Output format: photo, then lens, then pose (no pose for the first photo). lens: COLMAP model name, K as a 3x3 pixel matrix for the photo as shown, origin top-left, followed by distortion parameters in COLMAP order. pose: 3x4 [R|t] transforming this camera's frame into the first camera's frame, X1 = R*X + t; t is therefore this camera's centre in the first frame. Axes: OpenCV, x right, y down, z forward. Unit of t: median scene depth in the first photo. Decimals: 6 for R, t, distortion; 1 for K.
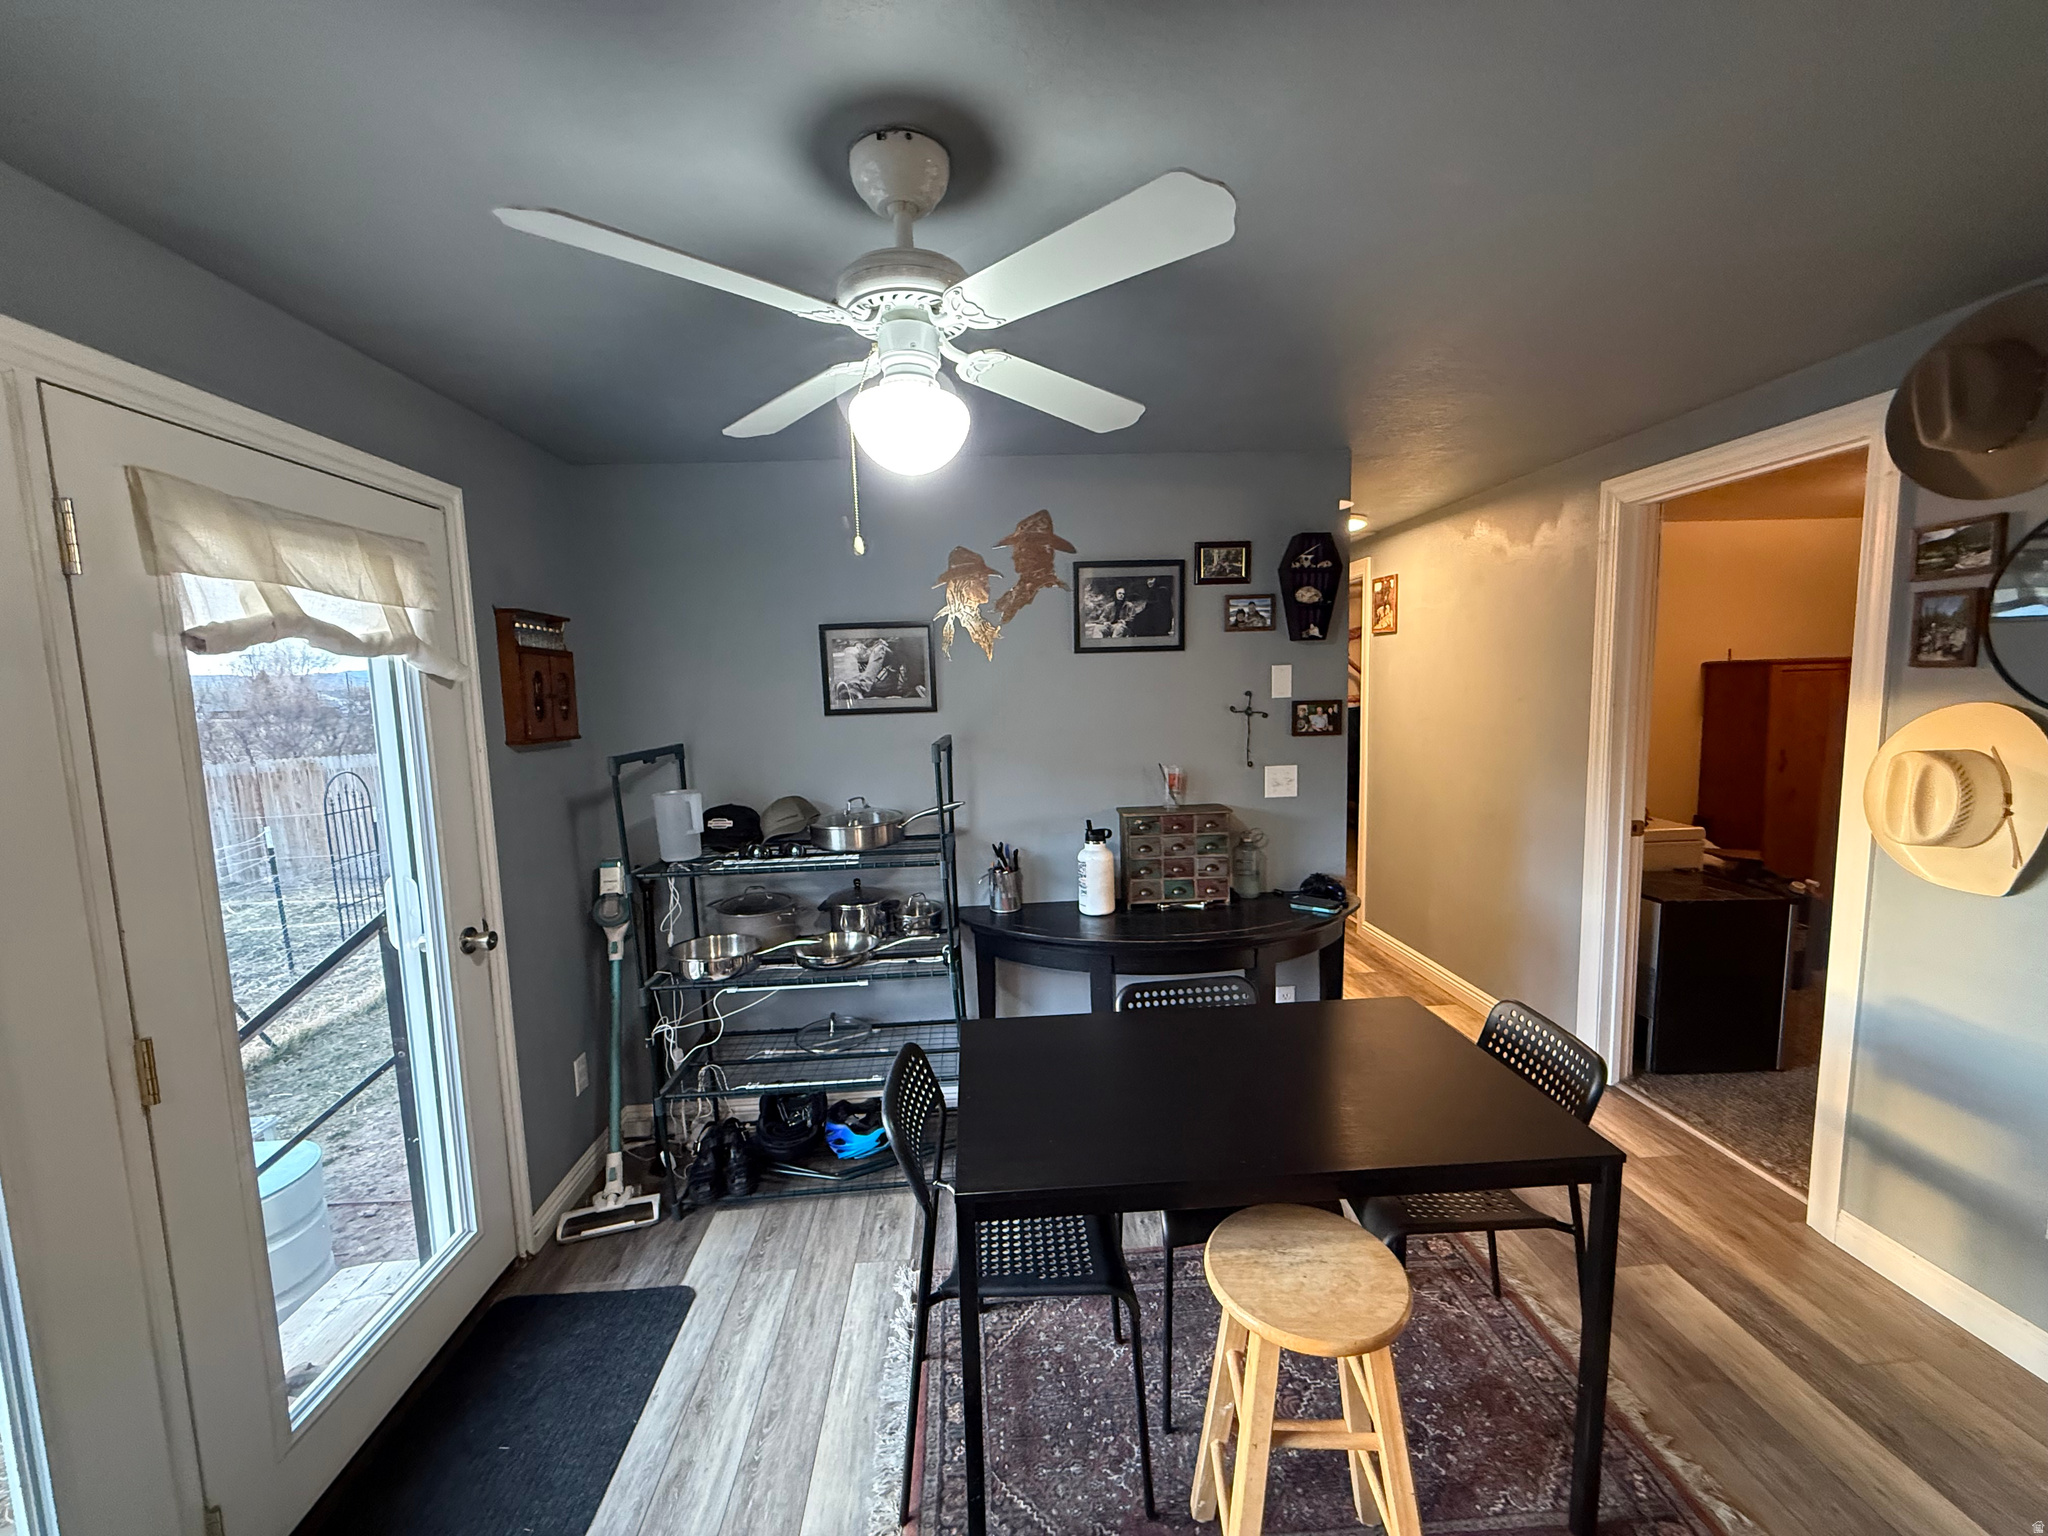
lens RADIAL K [[815.8, 0, 1019.6], [0, 815.8, 773.1], [0, 0, 1]] dist [0.001005, -0.000161]
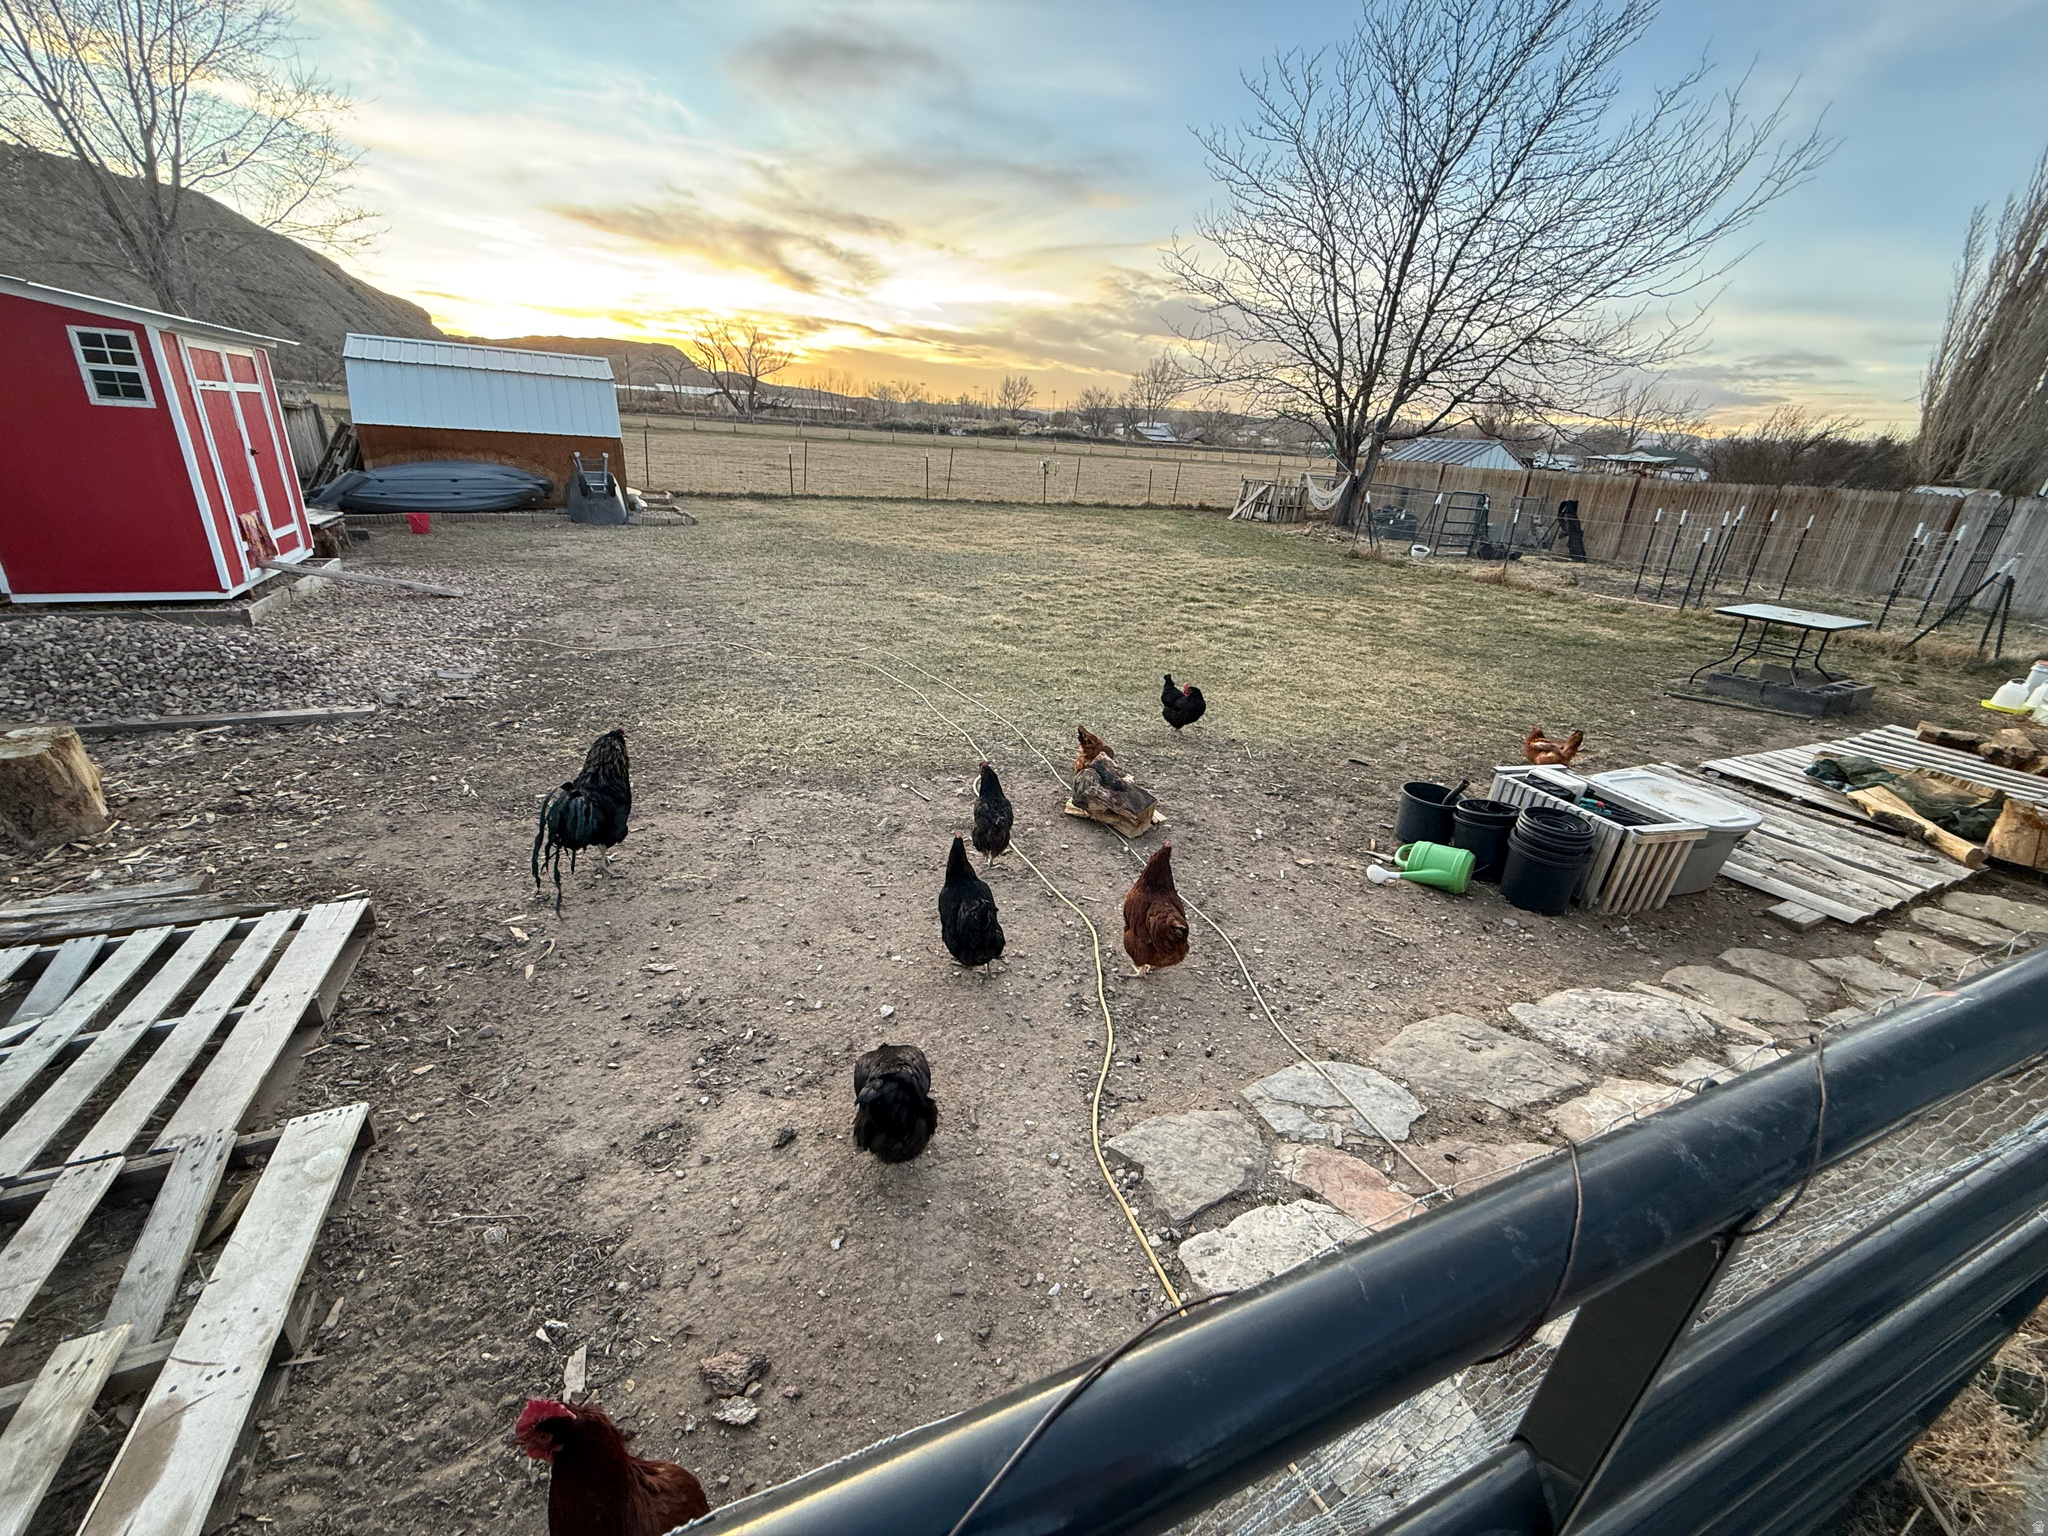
lens RADIAL K [[815.8, 0, 1019.1], [0, 815.8, 767.5], [0, 0, 1]] dist [0.001005, -0.000161]
pose [[0.363169, 0.413592, -0.834895, -0.114656], [-0.181801, 0.910308, 0.371870, 0.187575], [0.913814, 0.016733, 0.405788, -0.939905]]
